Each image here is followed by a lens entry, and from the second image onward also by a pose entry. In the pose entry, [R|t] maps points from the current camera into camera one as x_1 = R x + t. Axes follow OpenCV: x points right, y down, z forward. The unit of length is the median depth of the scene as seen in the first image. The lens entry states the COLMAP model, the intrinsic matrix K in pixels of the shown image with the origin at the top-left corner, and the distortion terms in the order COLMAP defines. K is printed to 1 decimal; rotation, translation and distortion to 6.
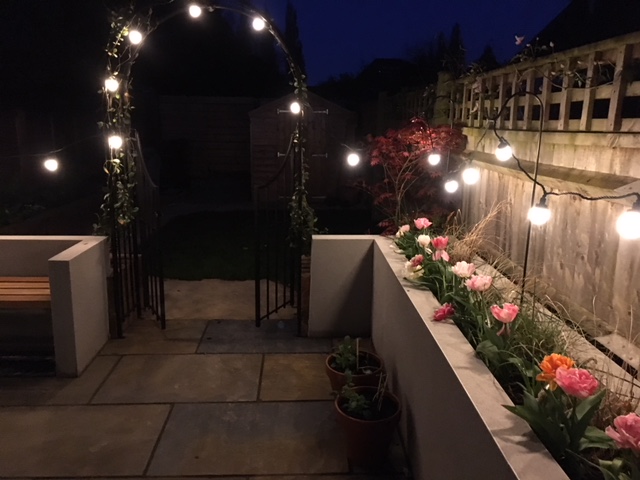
lens RADIAL K [[539.1, 0, 320.0], [0, 539.1, 240.0], [0, 0, 1]] dist [0.088640, -0.112574]
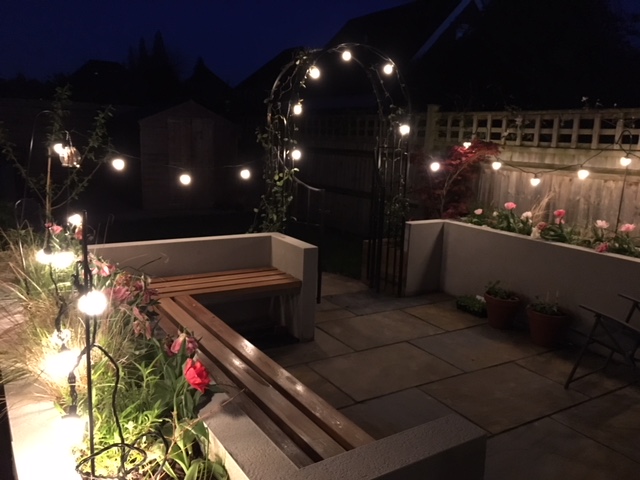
lens RADIAL K [[539.1, 0, 320.0], [0, 539.1, 240.0], [0, 0, 1]] dist [0.088640, -0.112574]
pose [[0.870516, -0.074740, 0.486432, -0.964267], [0.081104, 0.996674, 0.007995, 0.009505], [-0.485412, 0.032492, 0.873682, -0.101967]]
